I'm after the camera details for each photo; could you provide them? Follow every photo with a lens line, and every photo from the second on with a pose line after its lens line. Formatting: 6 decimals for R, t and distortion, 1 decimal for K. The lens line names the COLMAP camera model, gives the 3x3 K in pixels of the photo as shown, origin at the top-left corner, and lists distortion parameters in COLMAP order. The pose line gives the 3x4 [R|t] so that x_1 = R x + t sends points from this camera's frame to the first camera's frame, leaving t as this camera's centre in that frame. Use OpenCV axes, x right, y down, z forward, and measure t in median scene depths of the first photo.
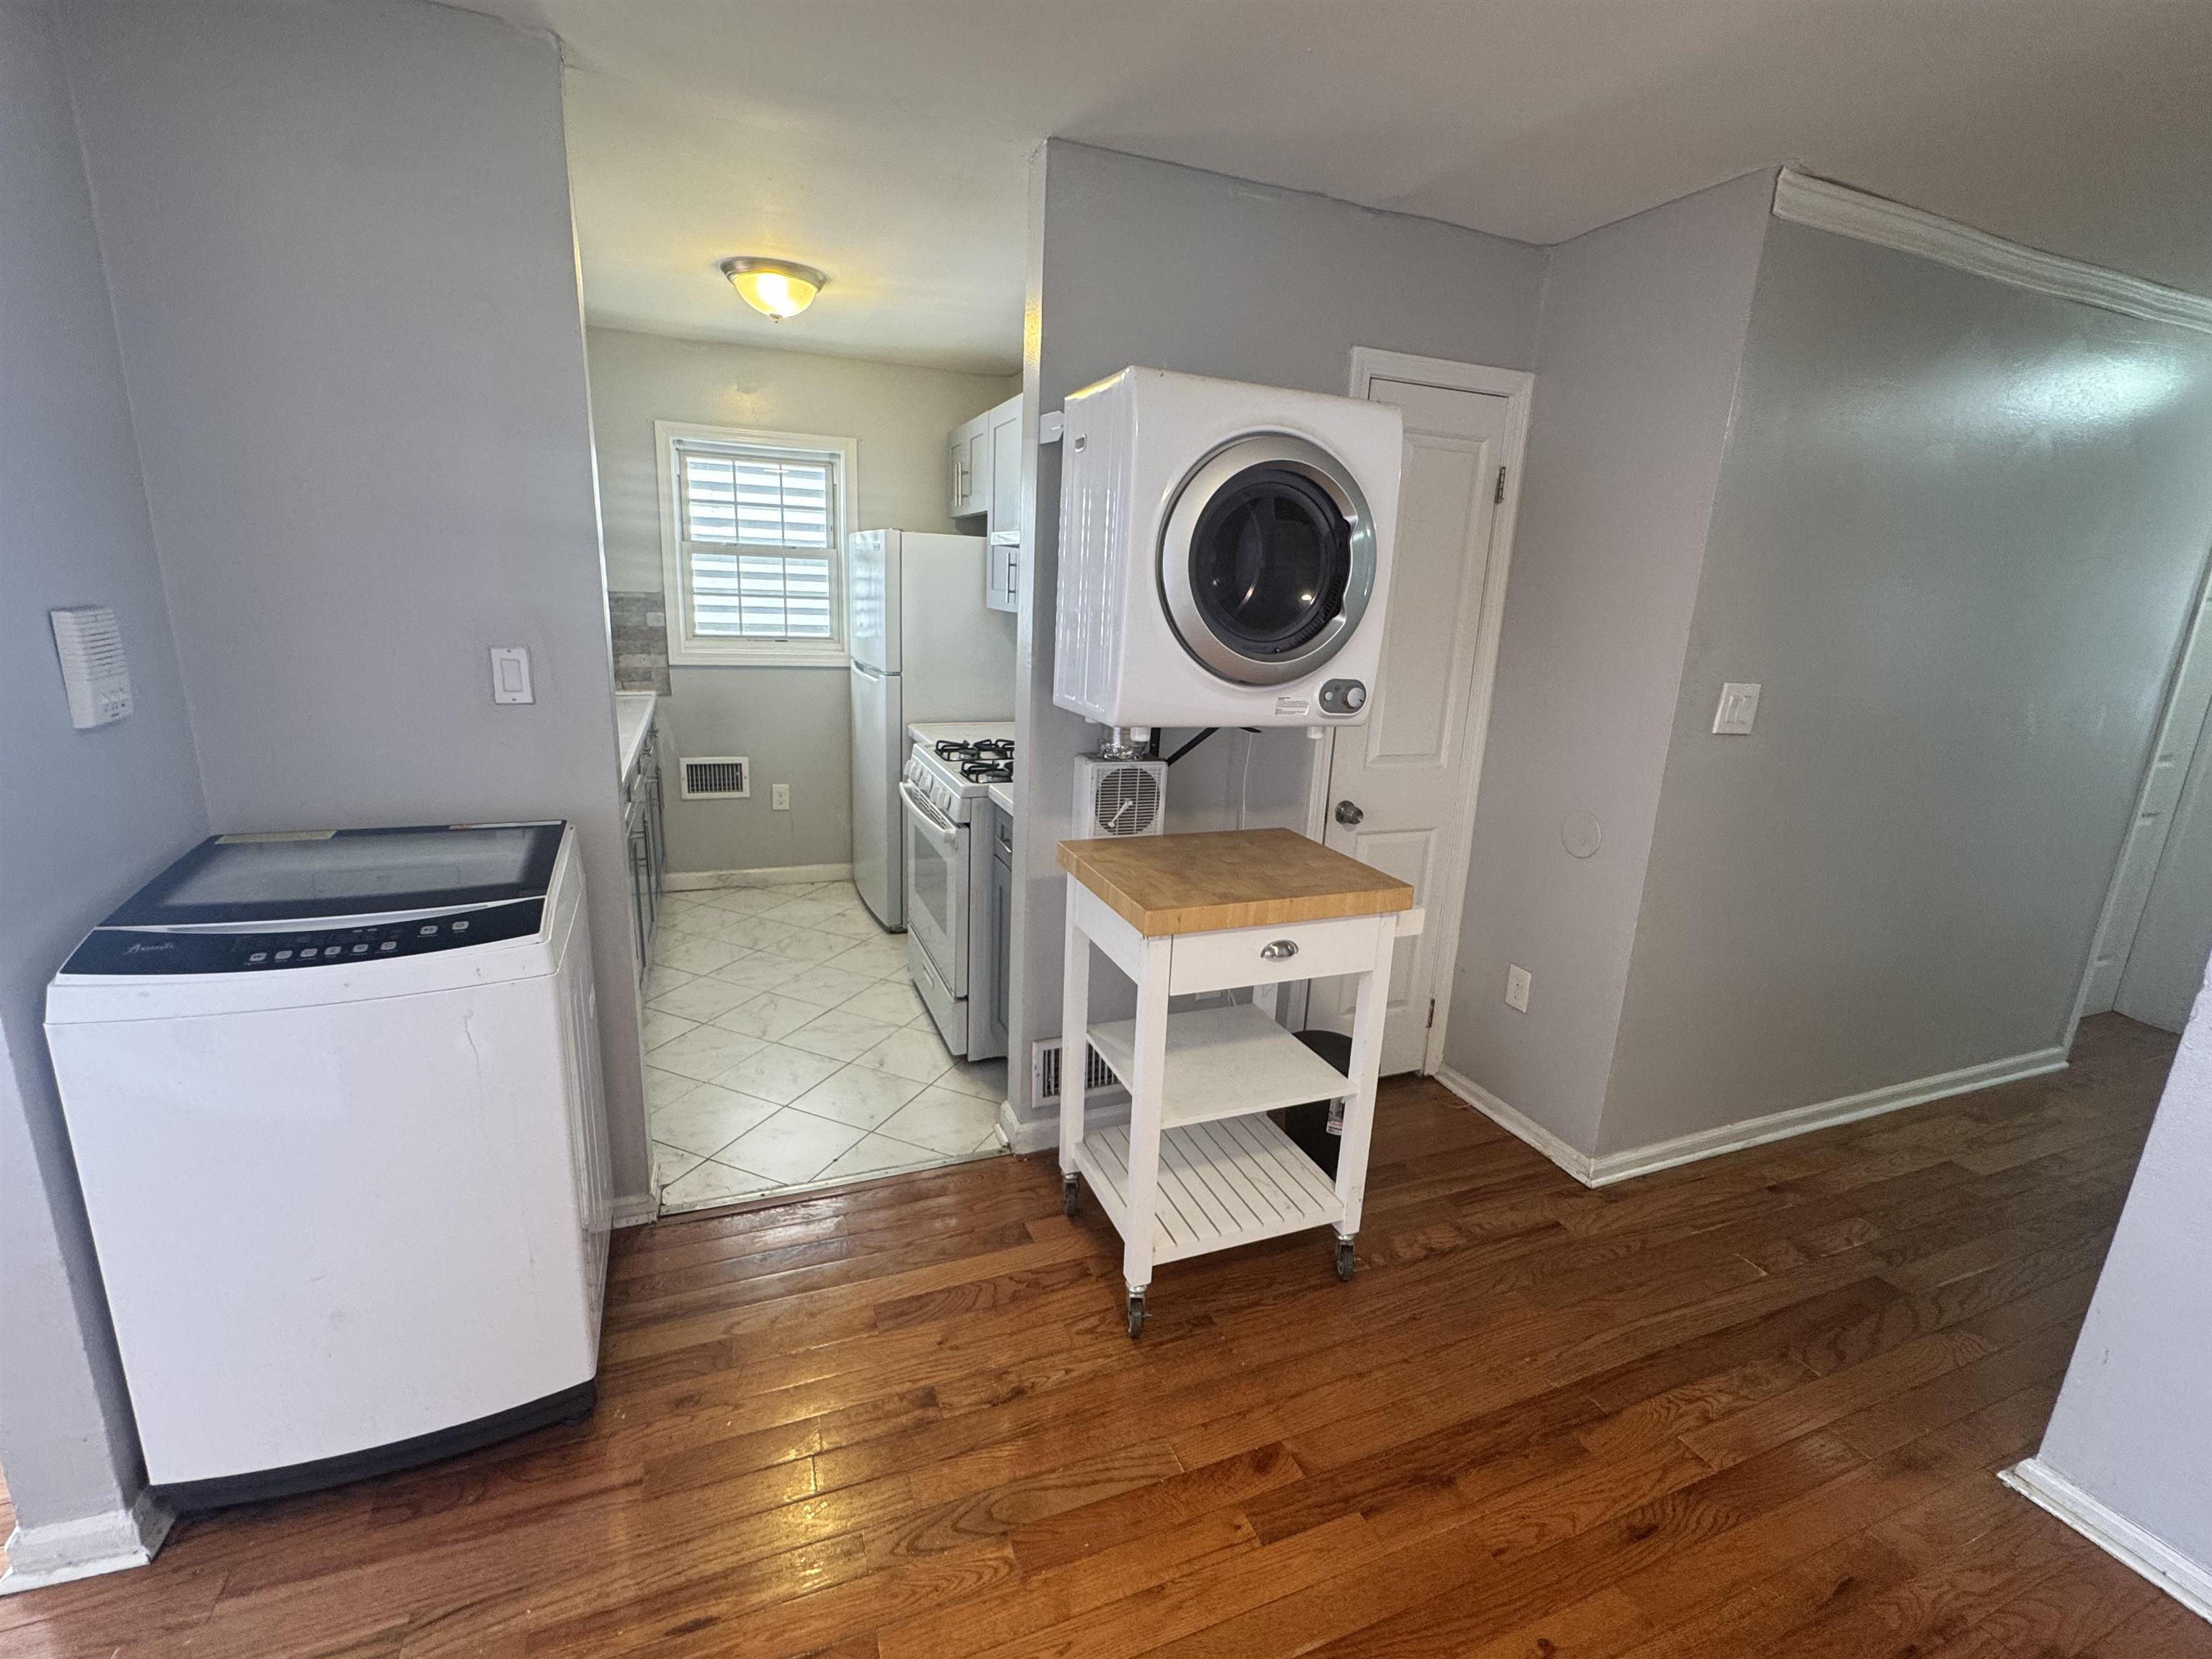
lens RADIAL K [[976.2, 0, 1105.4], [0, 976.2, 829.5], [0, 0, 1]] dist [-0.003414, 0.000249]
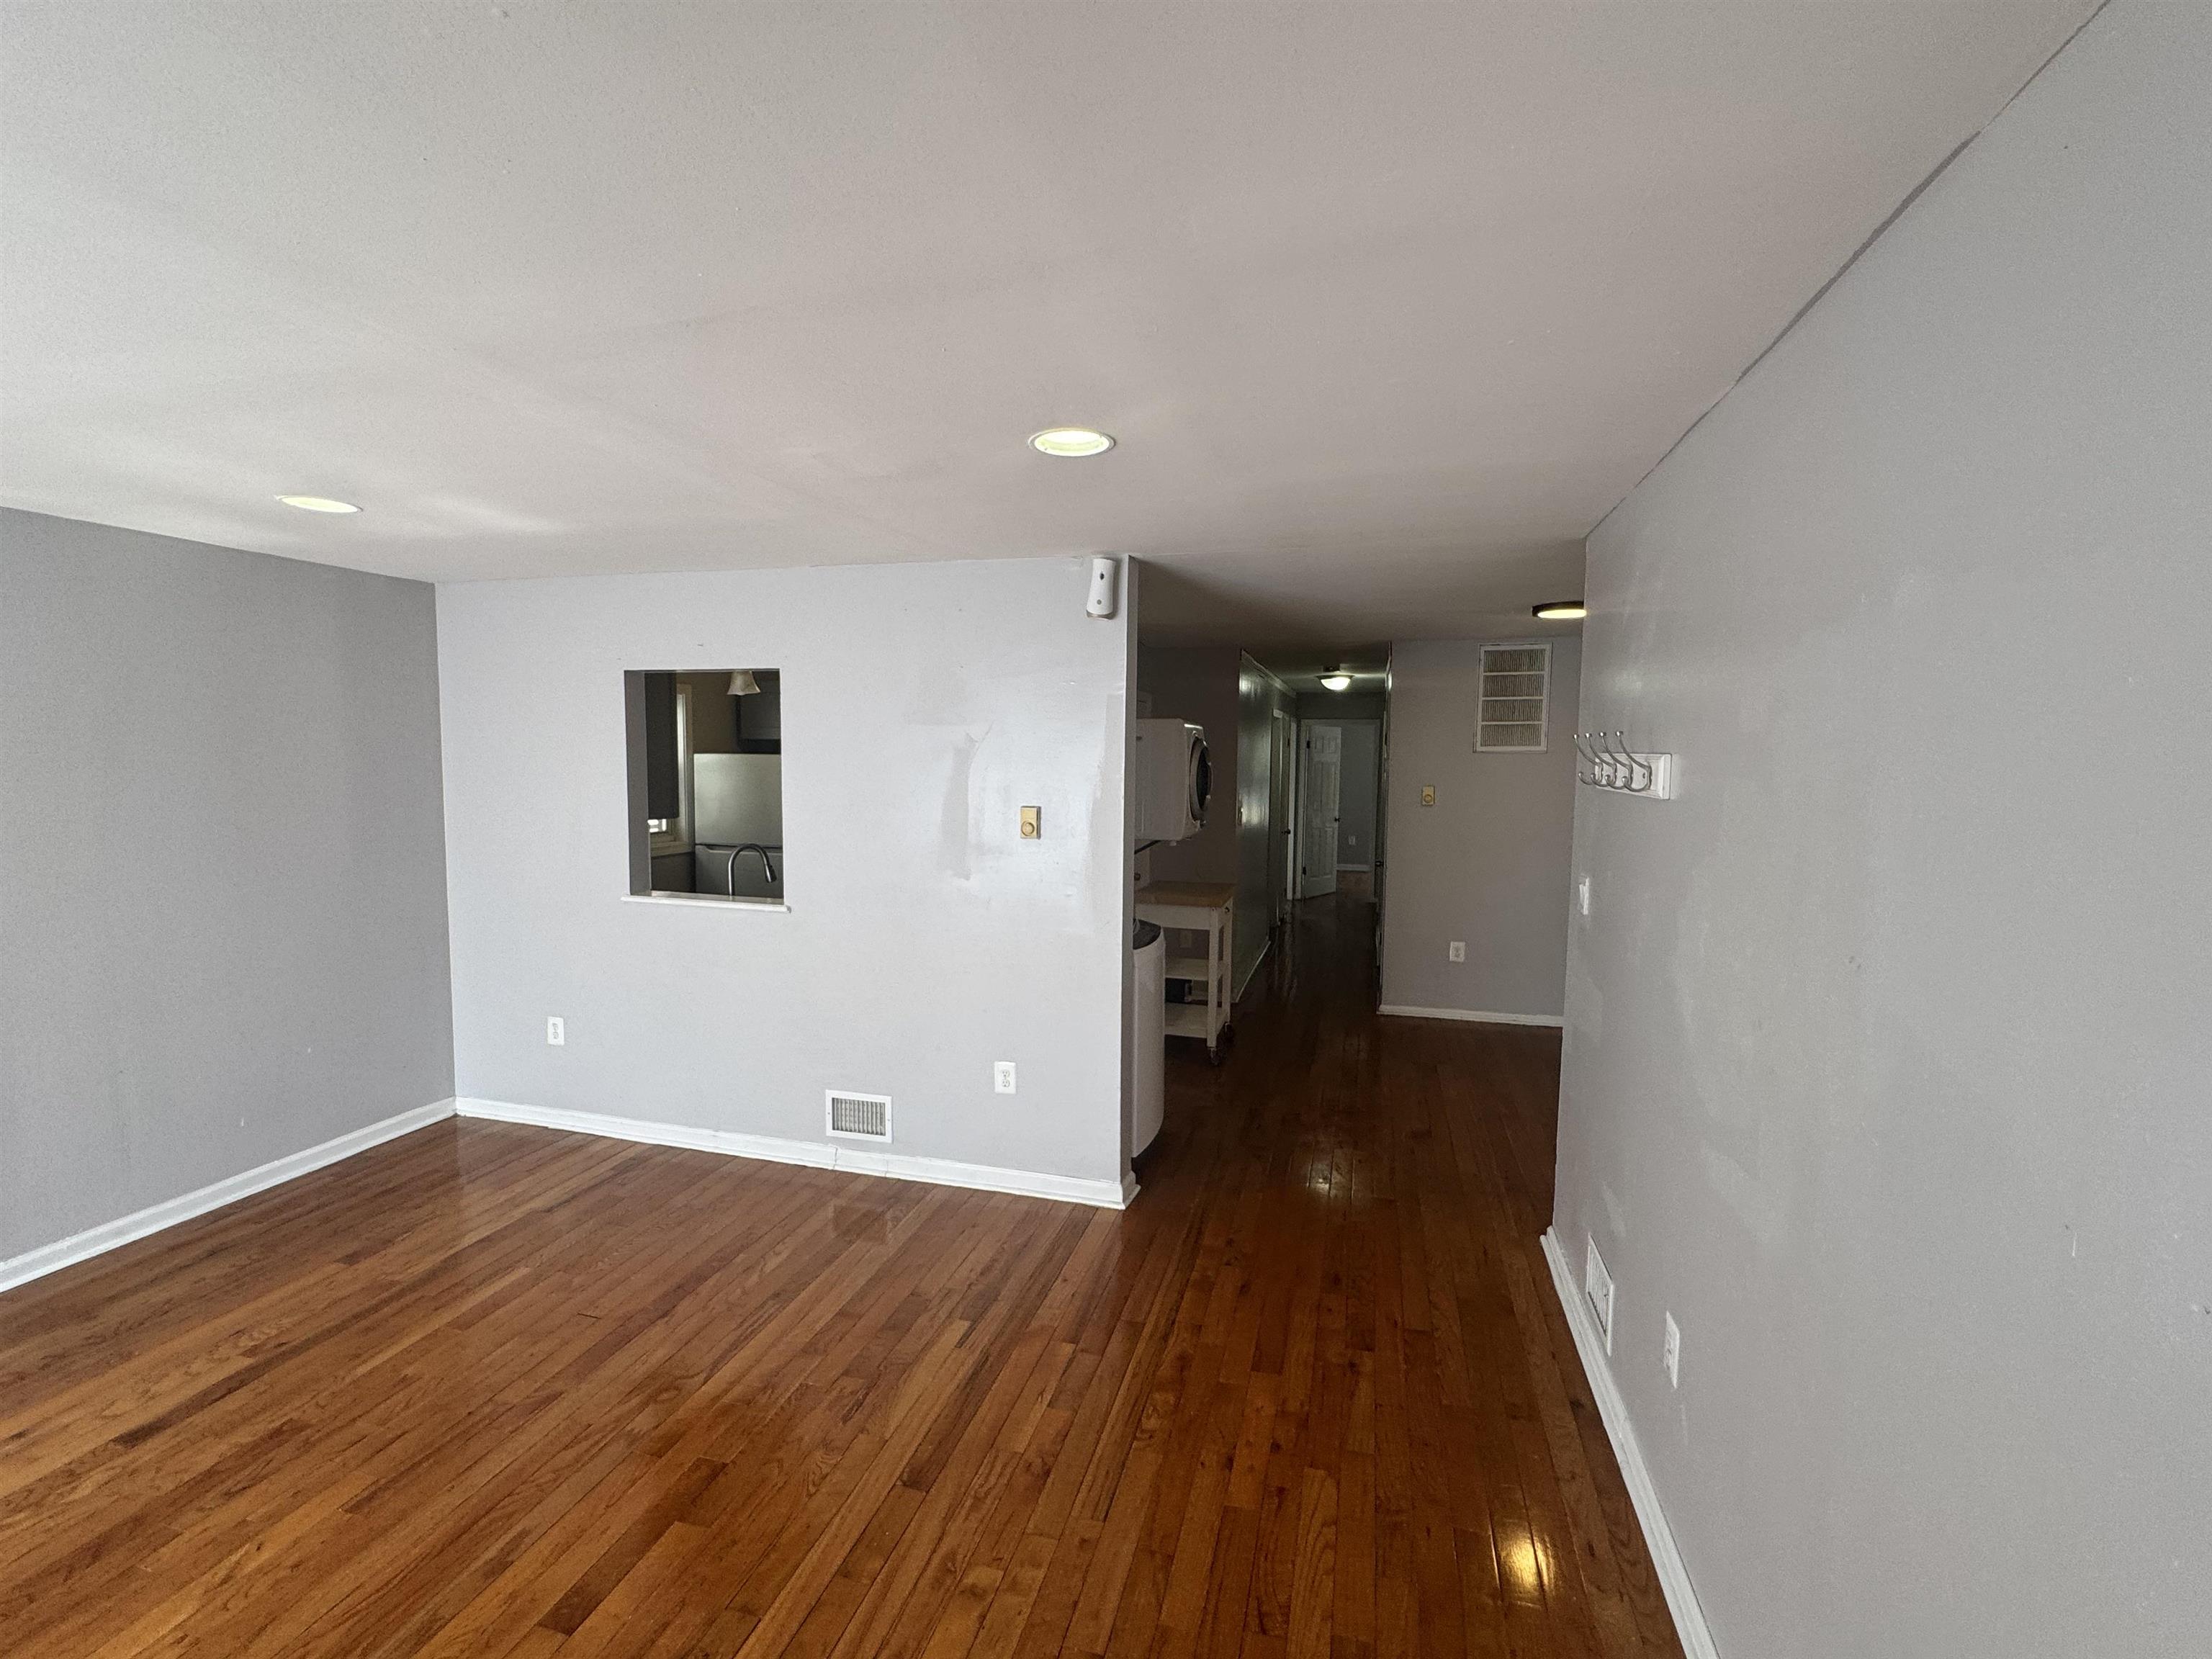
lens RADIAL K [[976.2, 0, 1102.4], [0, 976.2, 831.4], [0, 0, 1]] dist [-0.003414, 0.000249]
pose [[0.605951, -0.100812, 0.789088, -1.506925], [0.210057, 0.977008, -0.036486, -0.049224], [-0.767267, 0.187862, 0.613195, -0.347322]]
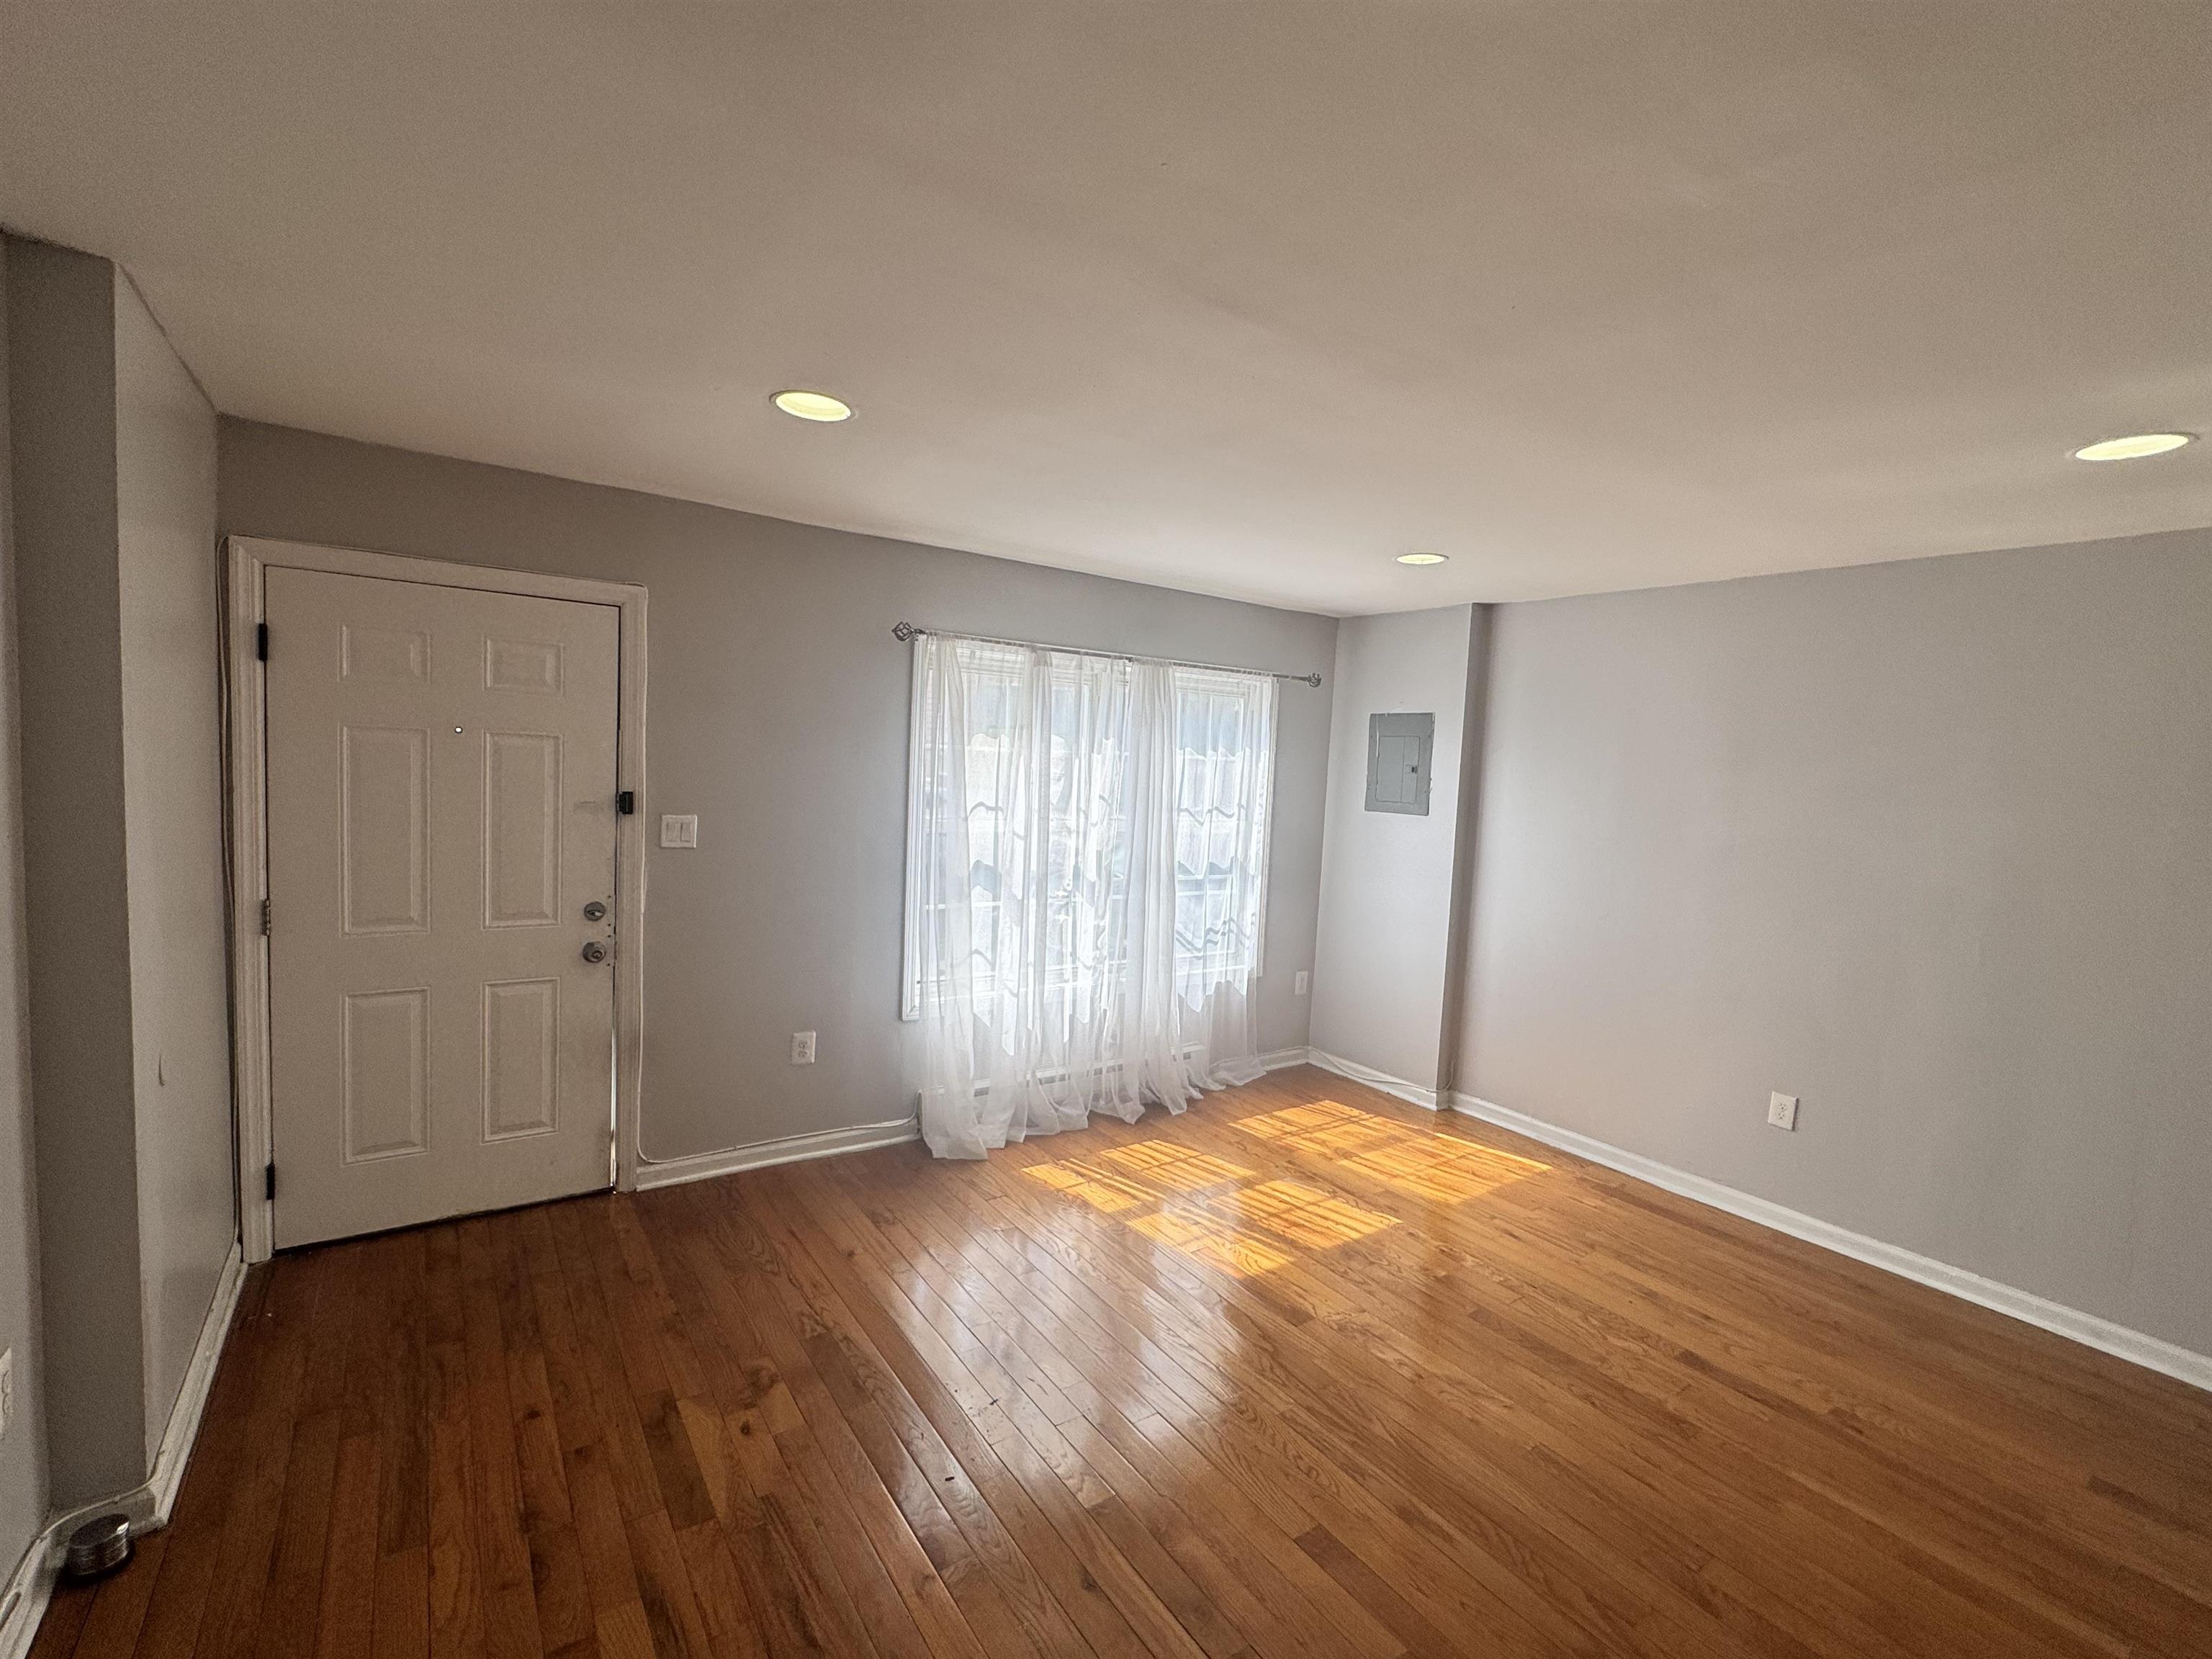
lens RADIAL K [[976.2, 0, 1105.0], [0, 976.2, 832.2], [0, 0, 1]] dist [-0.003414, 0.000249]
pose [[0.226543, 0.042552, -0.973071, -0.636439], [-0.277495, 0.960461, -0.022603, -0.064152], [0.933635, 0.275143, 0.229394, -0.012351]]
